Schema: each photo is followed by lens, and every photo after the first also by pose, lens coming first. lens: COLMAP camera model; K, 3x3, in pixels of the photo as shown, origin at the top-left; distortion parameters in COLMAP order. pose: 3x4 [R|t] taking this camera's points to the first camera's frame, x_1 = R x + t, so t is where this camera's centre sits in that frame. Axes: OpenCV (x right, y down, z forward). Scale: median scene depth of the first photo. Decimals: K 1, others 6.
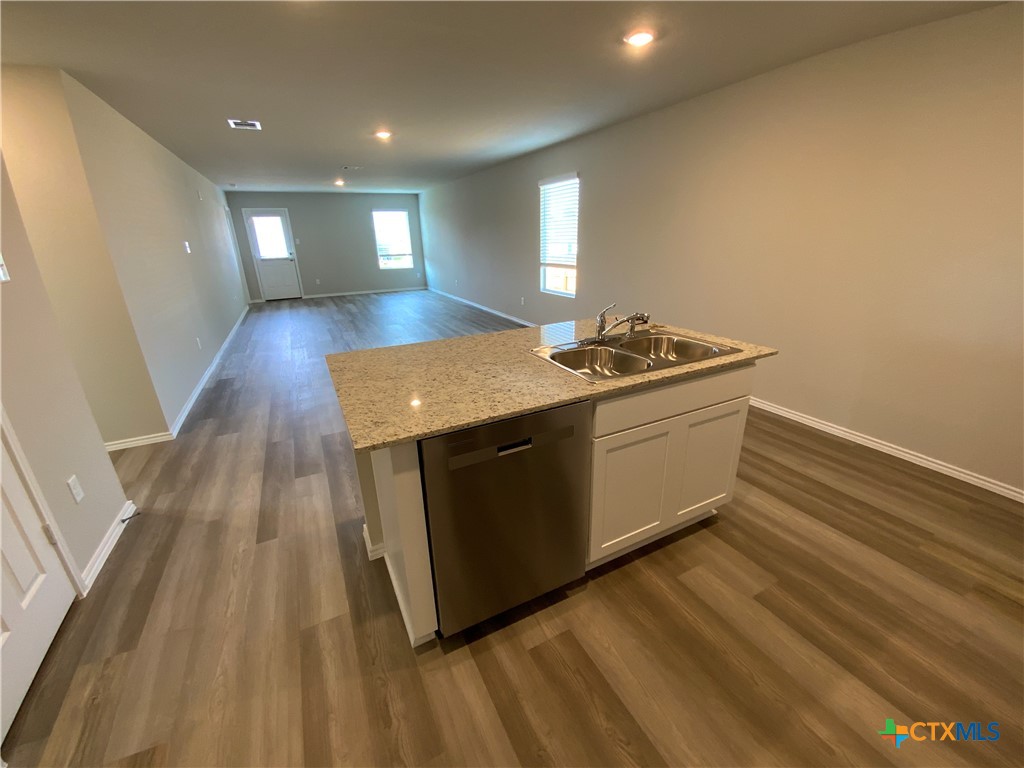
lens RADIAL K [[413.6, 0, 512.0], [0, 413.6, 384.0], [0, 0, 1]] dist [0.033040, -0.024410]
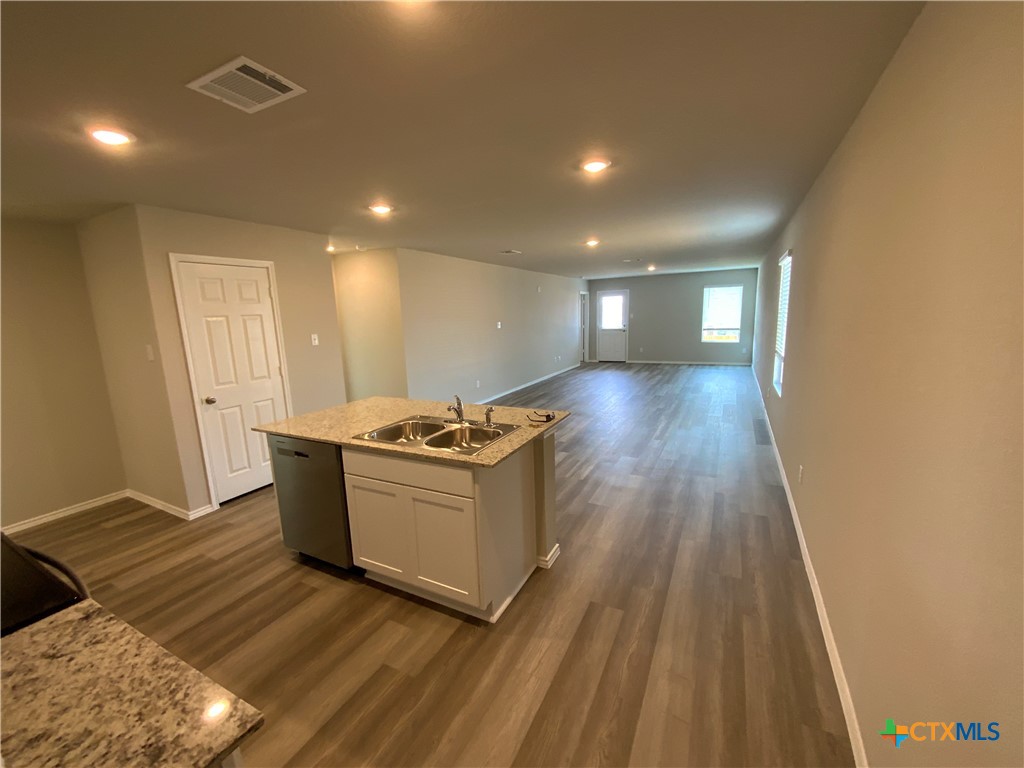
lens RADIAL K [[416.0, 0, 513.3], [0, 416.0, 387.8], [0, 0, 1]] dist [-0.001134, -0.000211]
pose [[0.585188, 0.152481, -0.796433, 0.353033], [-0.261110, 0.965283, -0.007045, -0.065540], [0.767709, 0.212079, 0.604686, 0.097824]]
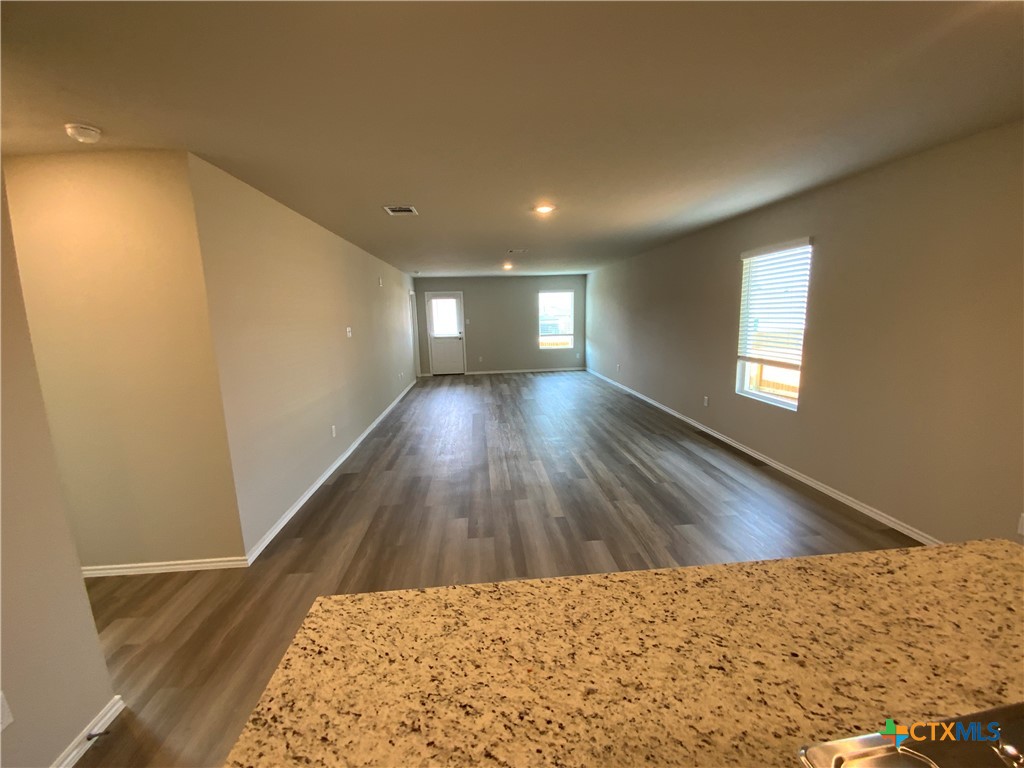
lens RADIAL K [[412.7, 0, 513.5], [0, 412.7, 388.3], [0, 0, 1]] dist [0.036512, -0.025314]
pose [[0.927698, 0.069301, -0.366843, -0.020058], [-0.126290, 0.982945, -0.133681, -0.072209], [0.351322, 0.170344, 0.920628, 0.156457]]
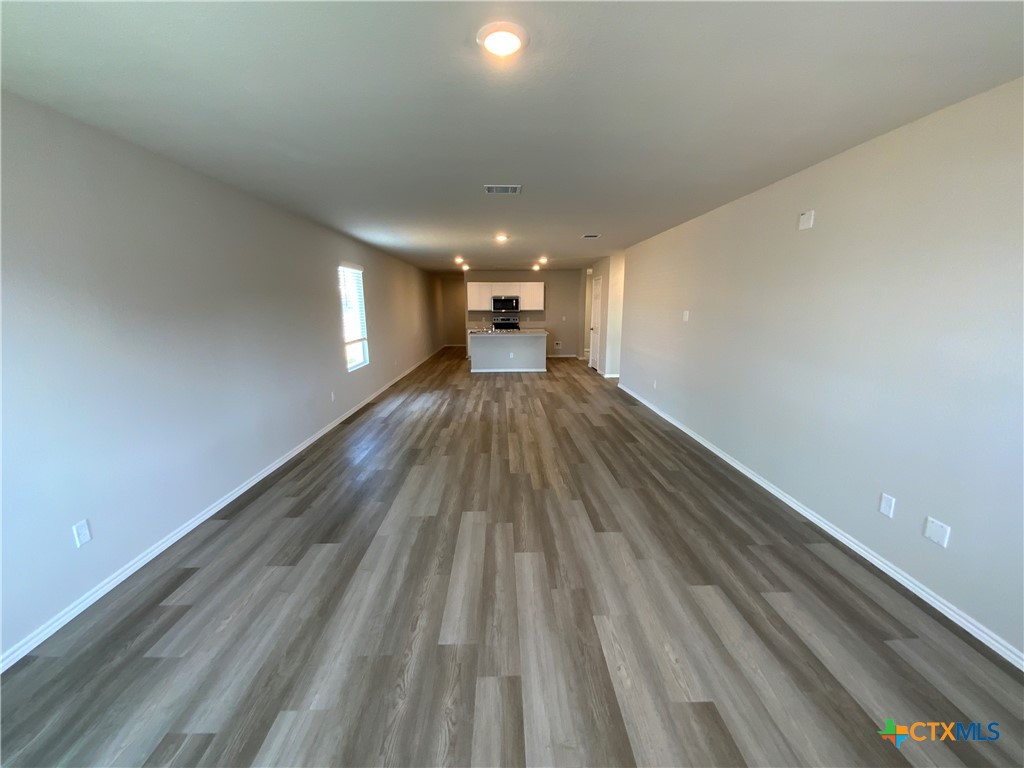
lens RADIAL K [[413.6, 0, 512.0], [0, 413.6, 384.0], [0, 0, 1]] dist [0.033040, -0.024410]
pose [[-0.902941, -0.046237, 0.427270, -0.539254], [0.175006, 0.868473, 0.463819, -0.468530], [-0.392518, 0.493576, -0.776088, 1.310712]]
